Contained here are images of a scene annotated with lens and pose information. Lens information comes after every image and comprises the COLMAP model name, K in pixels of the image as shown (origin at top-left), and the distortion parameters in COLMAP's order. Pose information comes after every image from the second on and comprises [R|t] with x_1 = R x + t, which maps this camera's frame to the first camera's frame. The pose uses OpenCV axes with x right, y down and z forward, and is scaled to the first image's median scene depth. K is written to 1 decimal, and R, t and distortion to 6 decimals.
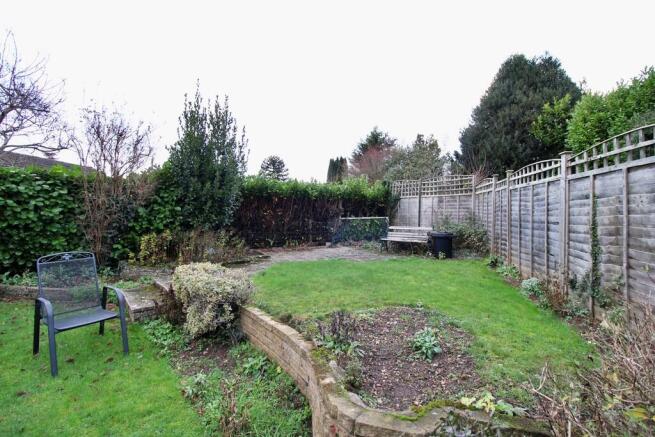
lens RADIAL K [[300.8, 0, 328.1], [0, 300.8, 212.8], [0, 0, 1]] dist [-0.017889, -0.002542]
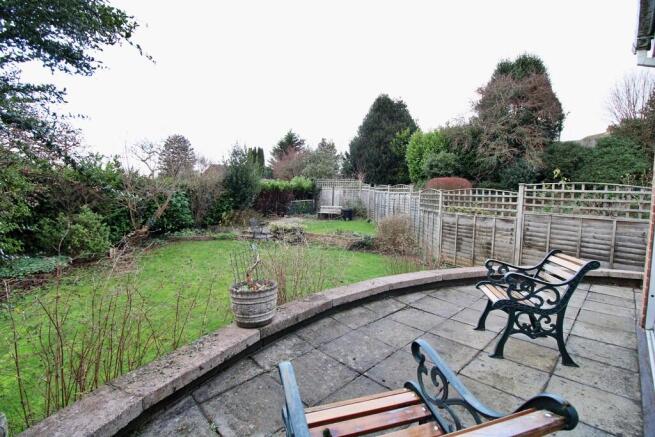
lens RADIAL K [[300.8, 0, 322.0], [0, 300.8, 208.1], [0, 0, 1]] dist [-0.017889, -0.002542]
pose [[0.938187, -0.016228, 0.345747, -0.443450], [-0.007290, 0.997752, 0.066613, -0.067210], [-0.346051, -0.065016, 0.935960, -0.787653]]
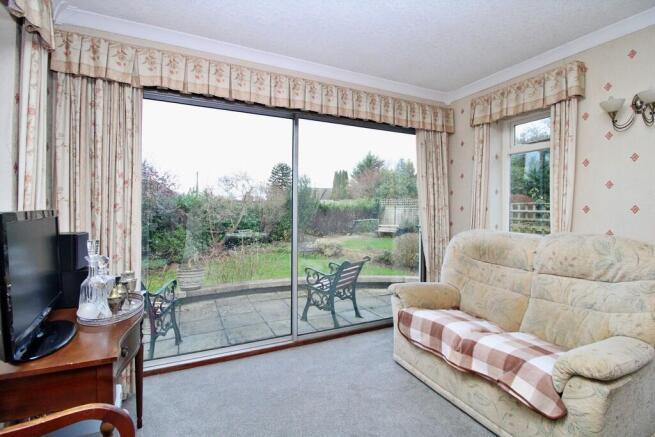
lens RADIAL K [[300.8, 0, 328.7], [0, 300.8, 212.7], [0, 0, 1]] dist [-0.017889, -0.002542]
pose [[0.999488, -0.012820, 0.029325, -0.194403], [0.012267, 0.999745, 0.018962, -0.077269], [-0.029561, -0.018592, 0.999390, -1.011772]]
